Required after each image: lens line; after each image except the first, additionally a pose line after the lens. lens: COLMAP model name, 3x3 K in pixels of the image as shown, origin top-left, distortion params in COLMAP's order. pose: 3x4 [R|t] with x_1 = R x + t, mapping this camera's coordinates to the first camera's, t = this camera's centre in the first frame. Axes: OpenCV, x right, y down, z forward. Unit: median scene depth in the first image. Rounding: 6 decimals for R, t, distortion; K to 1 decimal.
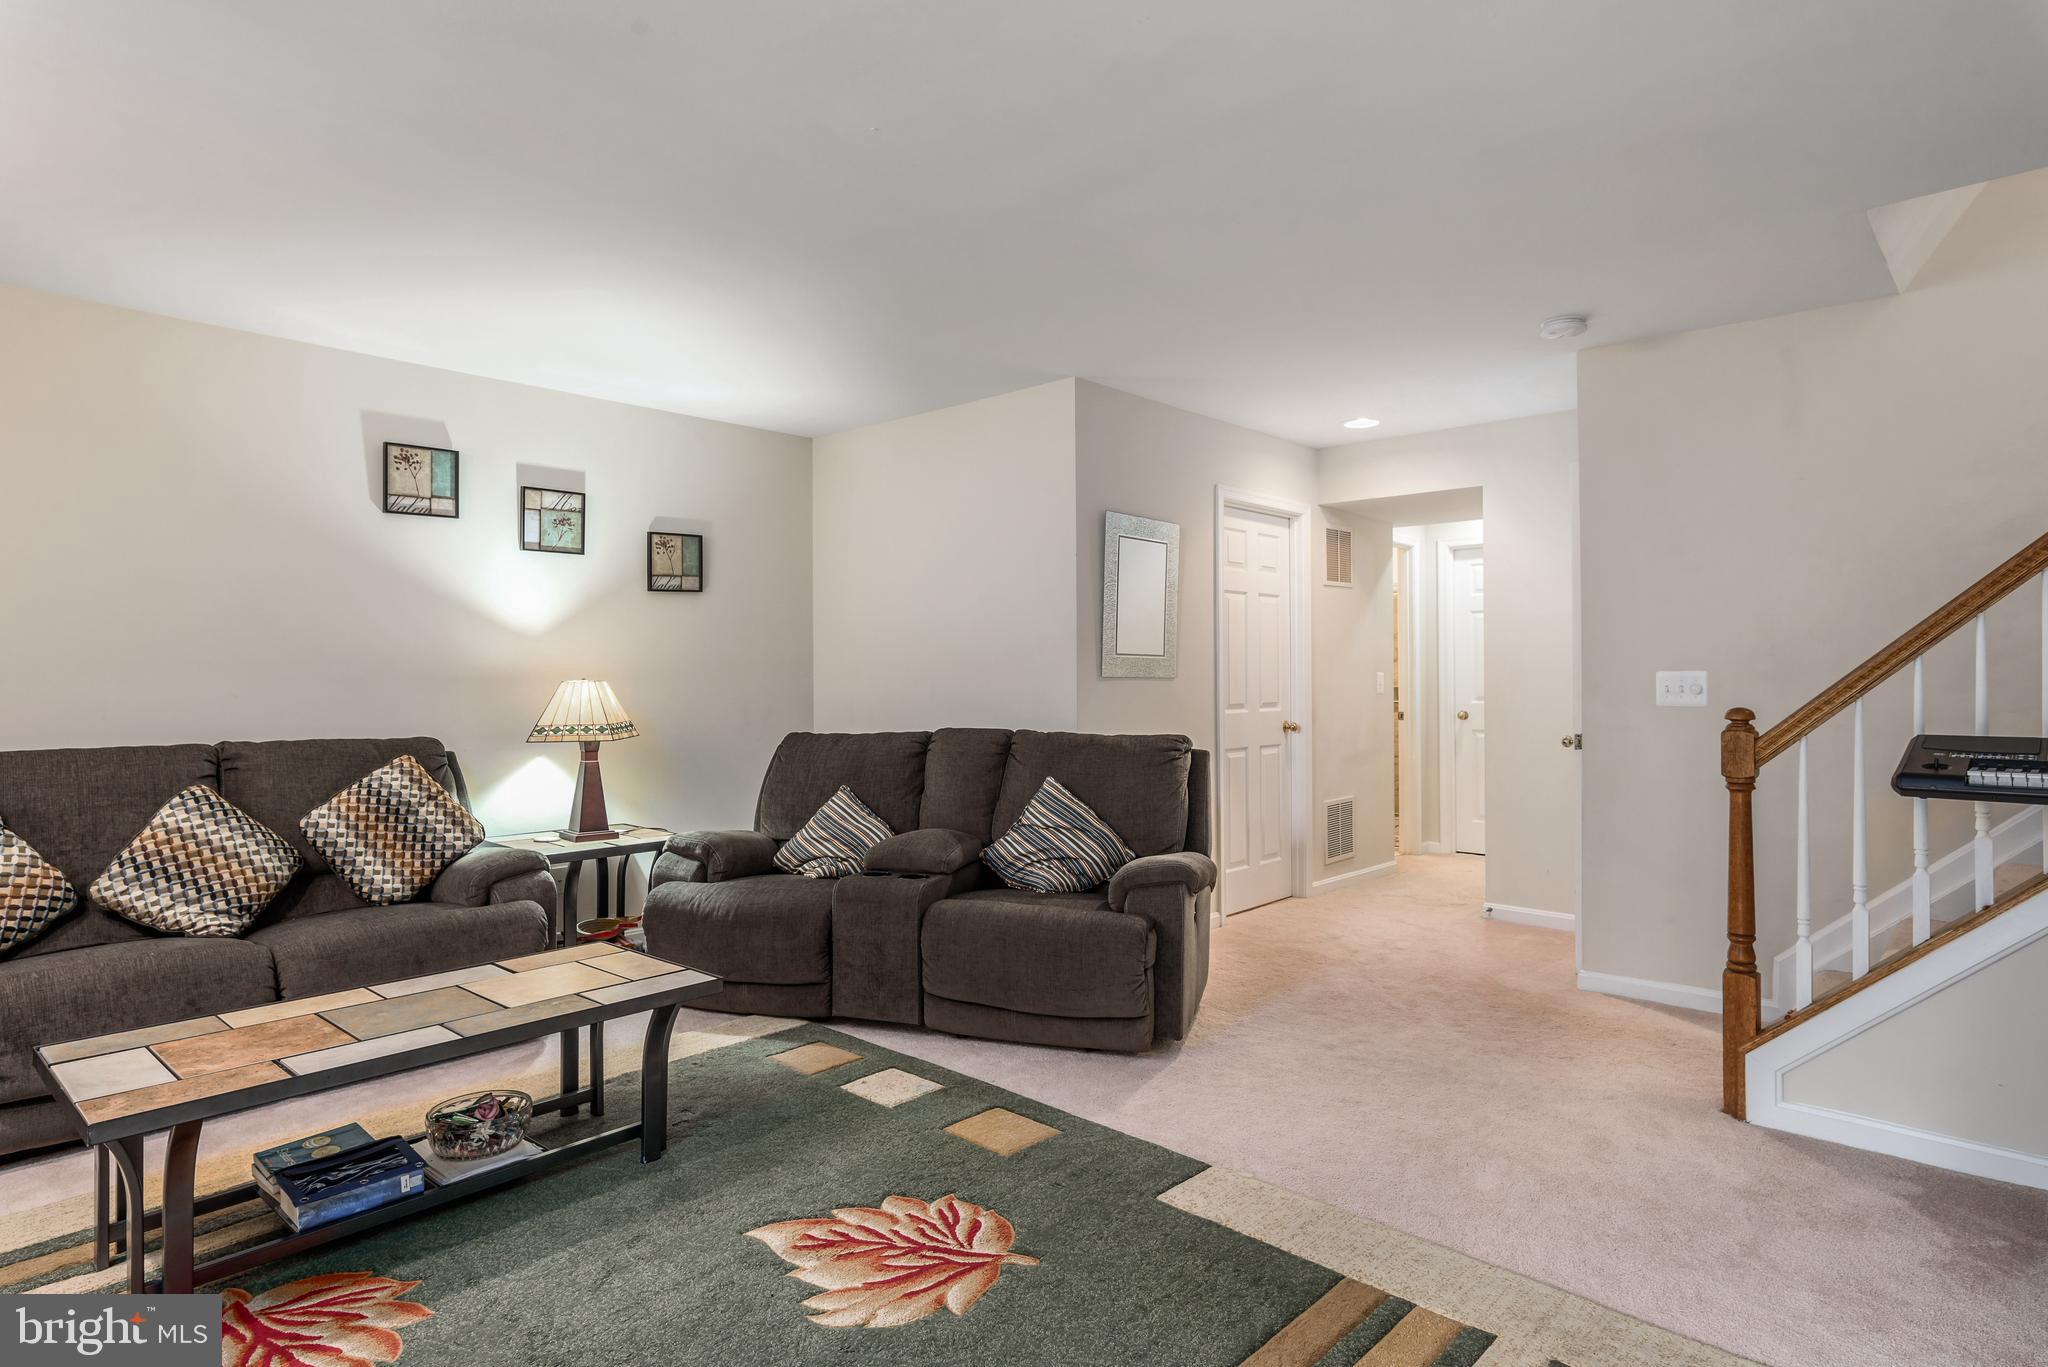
lens RADIAL K [[1104.8, 0, 1031.8], [0, 1104.8, 678.1], [0, 0, 1]] dist [-0.002907, 0.000000]
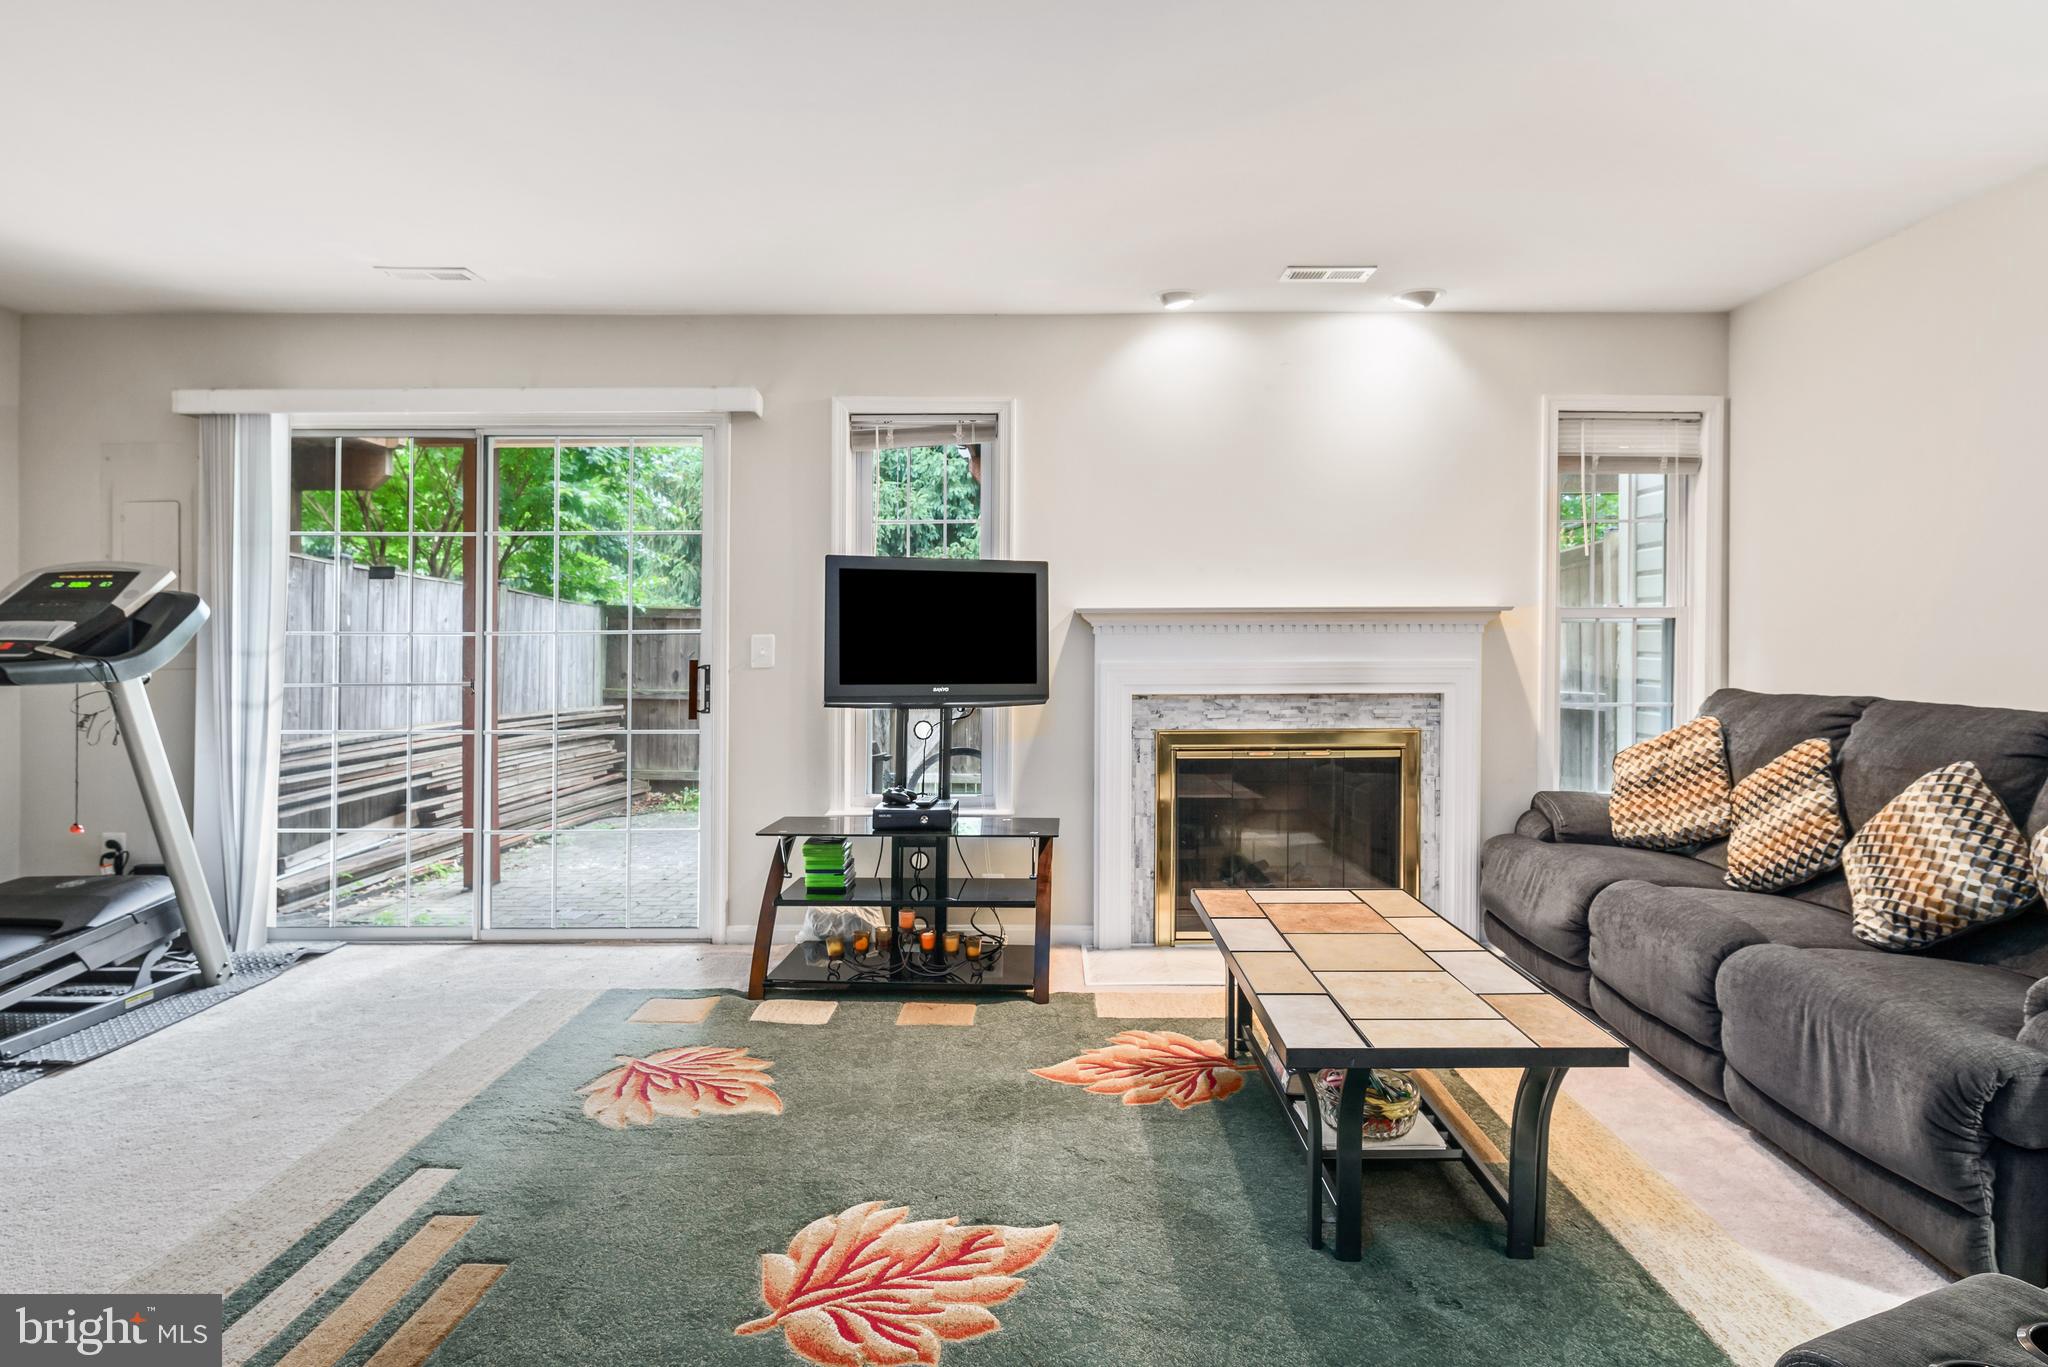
lens RADIAL K [[1088.5, 0, 1042.1], [0, 1088.5, 636.6], [0, 0, 1]] dist [-0.003599, -0.001165]
pose [[-0.734277, 0.005930, -0.678824, 0.227501], [0.002521, 0.999979, 0.006008, 0.001867], [0.678845, 0.002700, -0.734276, 1.029964]]
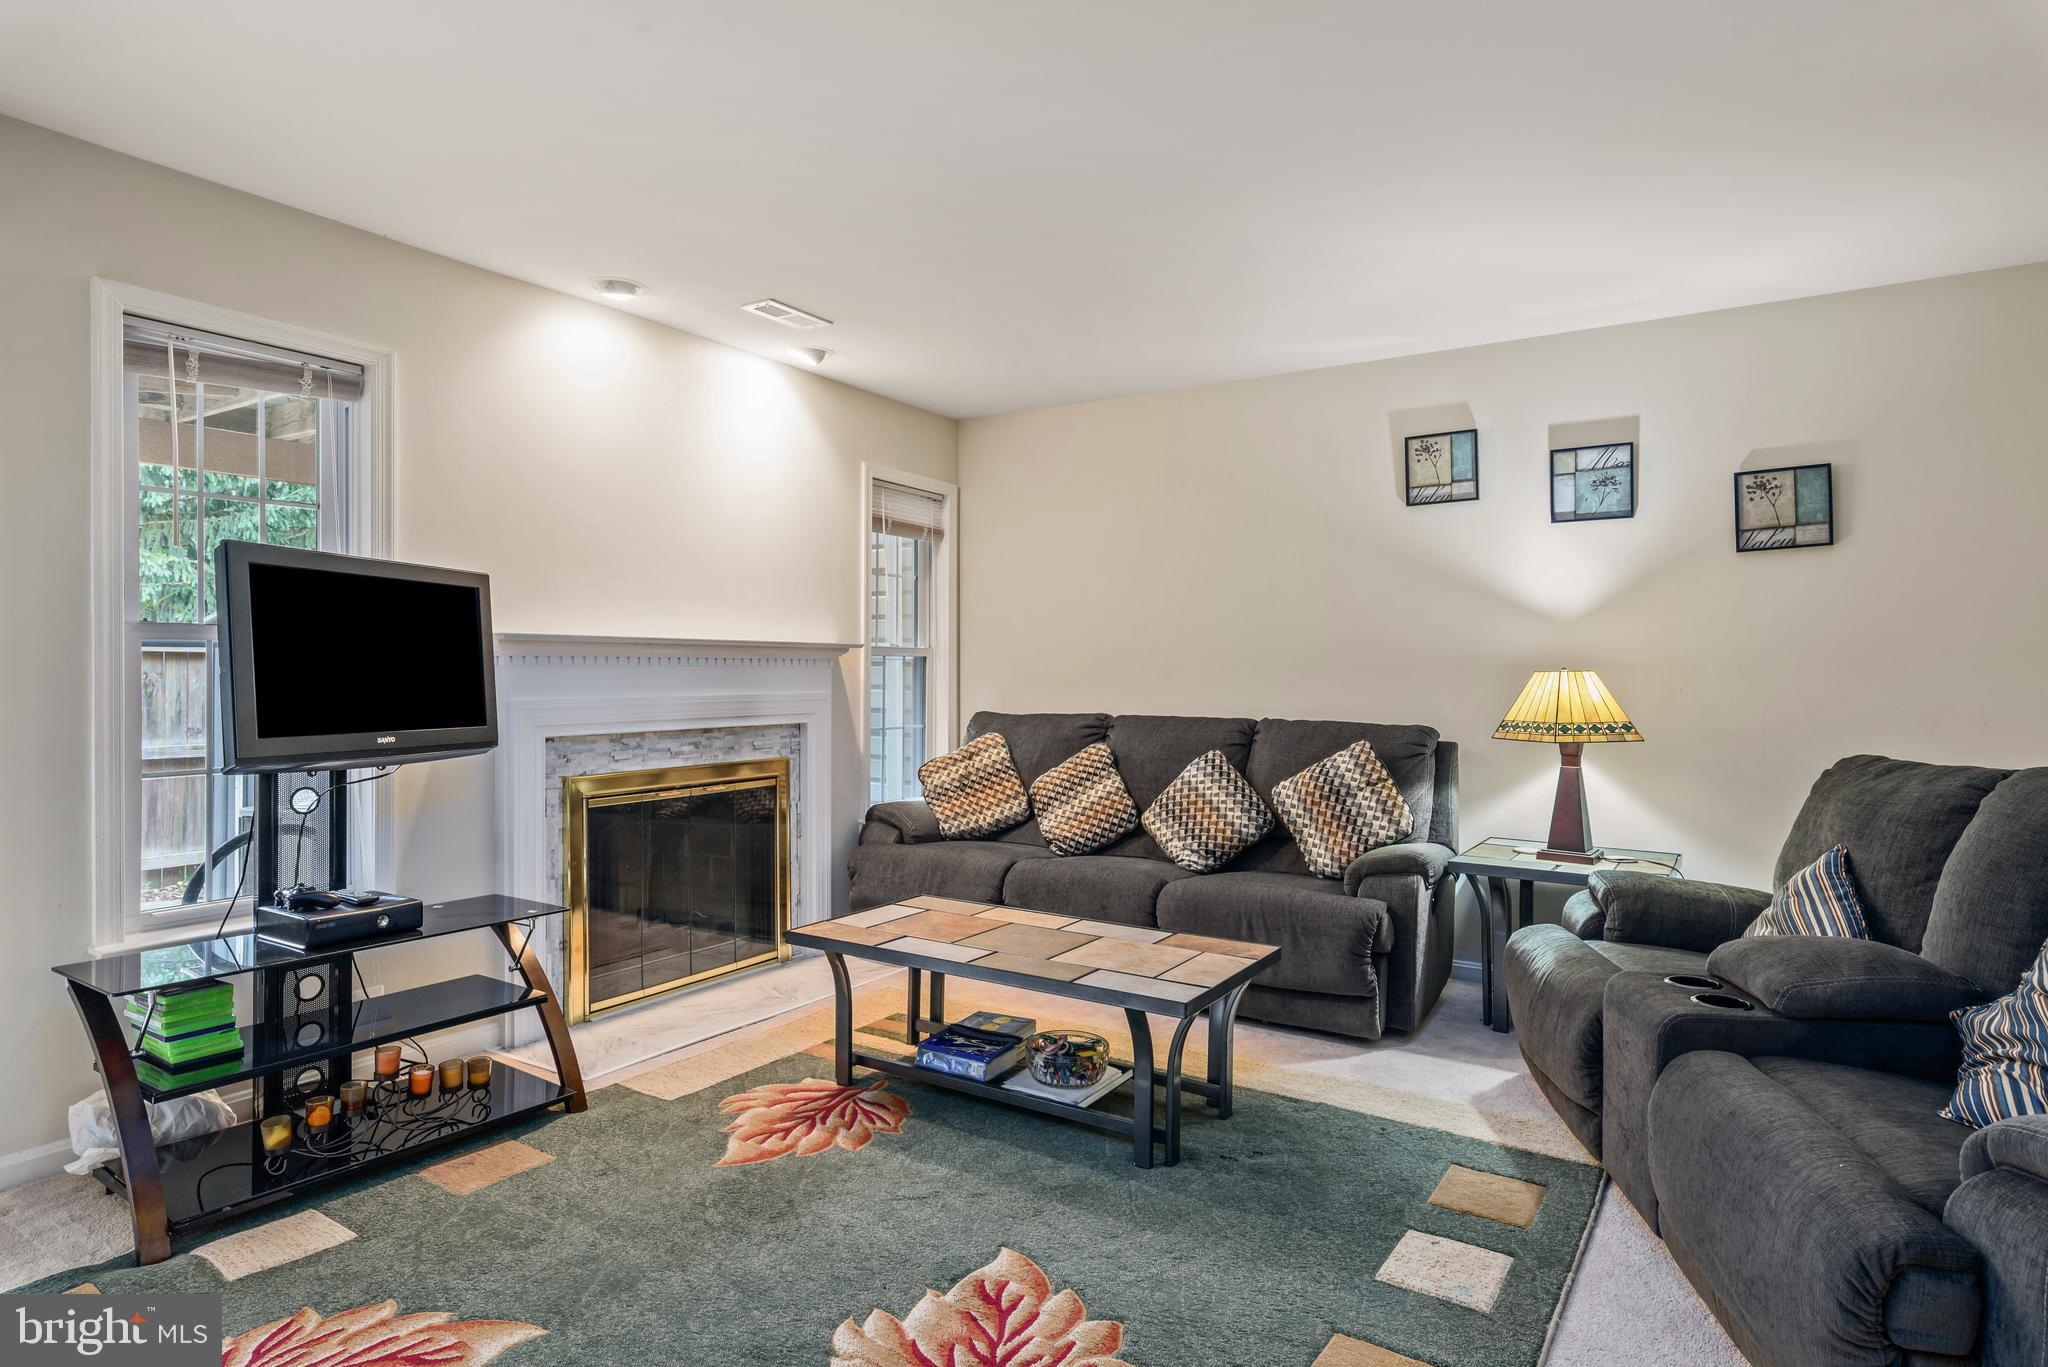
lens RADIAL K [[1104.8, 0, 1027.3], [0, 1104.8, 678.4], [0, 0, 1]] dist [-0.002907, 0.000000]
pose [[0.163507, 0.010592, -0.986485, 0.415076], [-0.007993, 0.999924, 0.009411, 0.004578], [0.986510, 0.006347, 0.163579, 0.534241]]
